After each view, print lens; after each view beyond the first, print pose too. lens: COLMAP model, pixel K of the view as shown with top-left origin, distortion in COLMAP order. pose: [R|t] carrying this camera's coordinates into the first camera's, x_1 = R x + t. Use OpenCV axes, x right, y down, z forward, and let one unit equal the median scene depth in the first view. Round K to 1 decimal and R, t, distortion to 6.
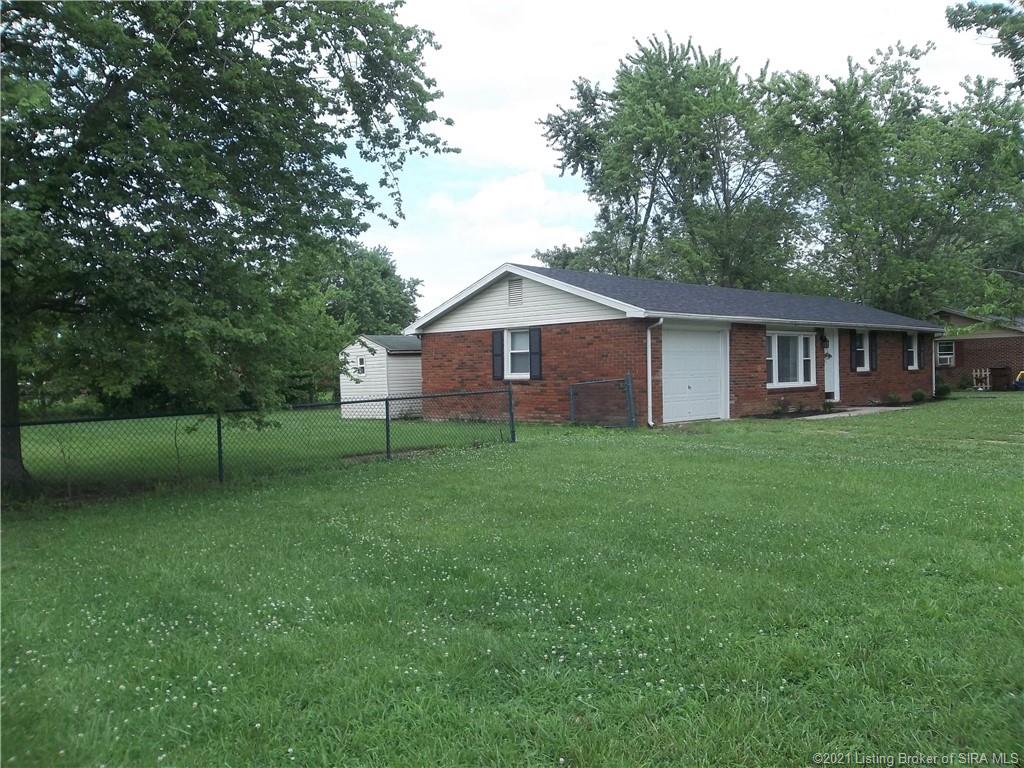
lens RADIAL K [[854.6, 0, 510.0], [0, 854.6, 383.7], [0, 0, 1]] dist [0.017041, -0.011155]
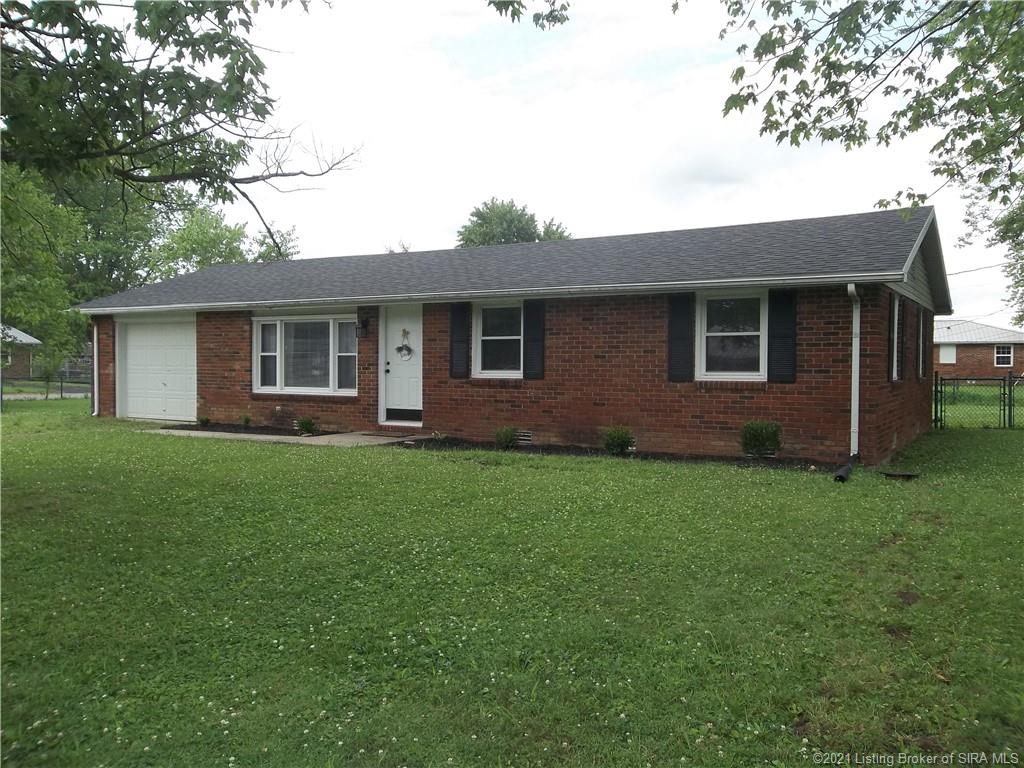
lens RADIAL K [[854.6, 0, 513.3], [0, 854.6, 385.2], [0, 0, 1]] dist [0.017041, -0.011155]
pose [[0.222434, 0.033906, -0.974358, 1.088253], [-0.030552, 0.999147, 0.027795, -0.029288], [0.974469, 0.023586, 0.223280, 1.041124]]
